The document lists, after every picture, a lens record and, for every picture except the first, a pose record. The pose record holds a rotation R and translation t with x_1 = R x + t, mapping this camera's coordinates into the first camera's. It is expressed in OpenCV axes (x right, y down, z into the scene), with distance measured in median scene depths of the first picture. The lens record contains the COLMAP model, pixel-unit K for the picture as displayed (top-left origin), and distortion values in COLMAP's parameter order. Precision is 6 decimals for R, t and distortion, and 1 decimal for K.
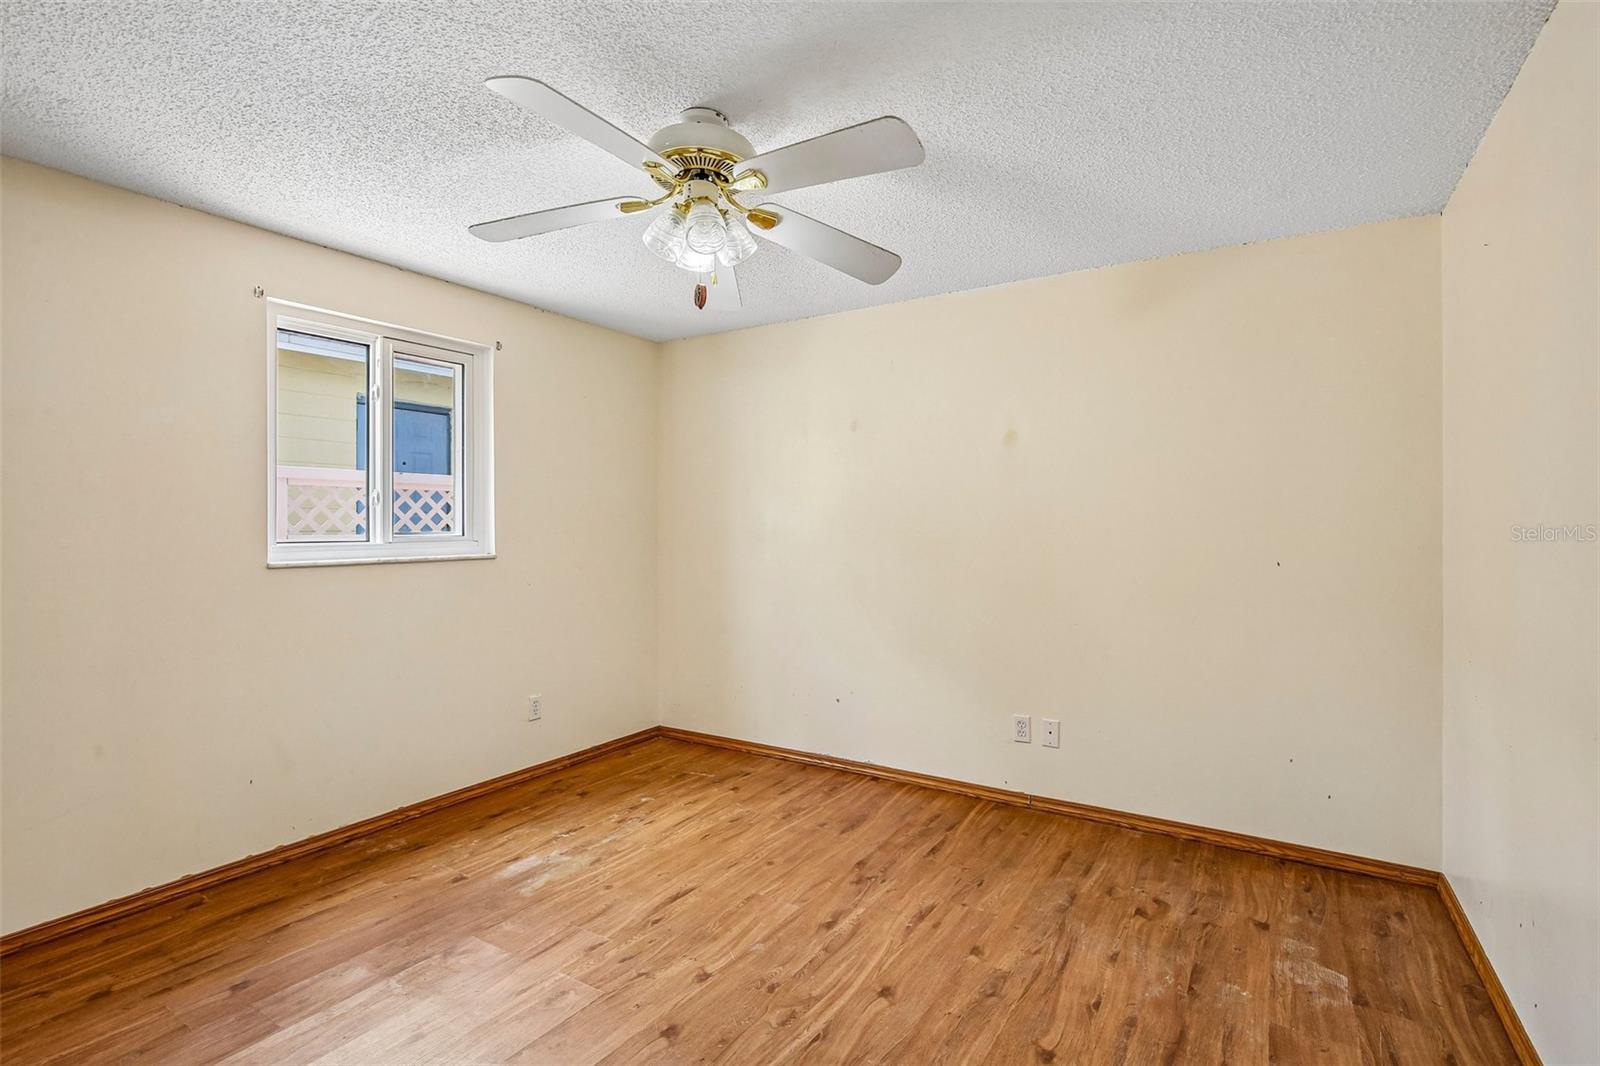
lens RADIAL K [[749.8, 0, 807.5], [0, 749.8, 527.5], [0, 0, 1]] dist [-0.026153, 0.005232]
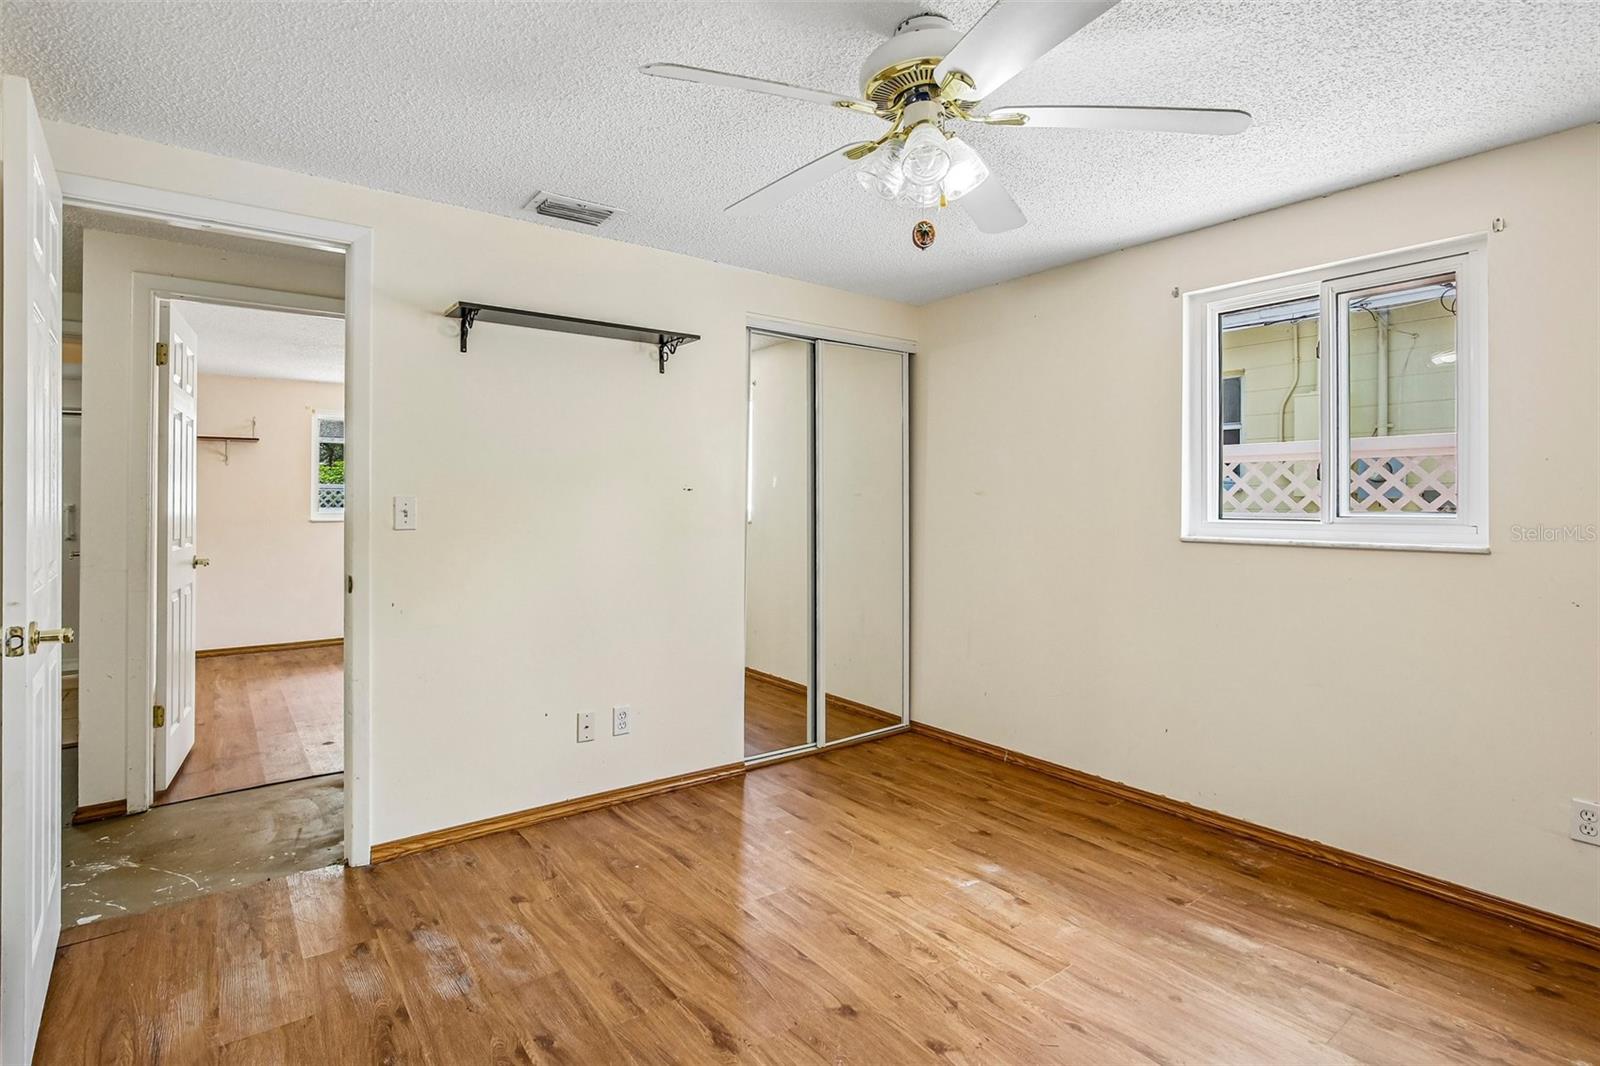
lens RADIAL K [[773.5, 0, 770.6], [0, 773.5, 493.7], [0, 0, 1]] dist [-0.019347, 0.002256]
pose [[-0.356489, -0.005103, -0.934286, 0.595850], [-0.003327, 0.999986, -0.004192, -0.009148], [0.934294, 0.001614, -0.356500, 0.921766]]
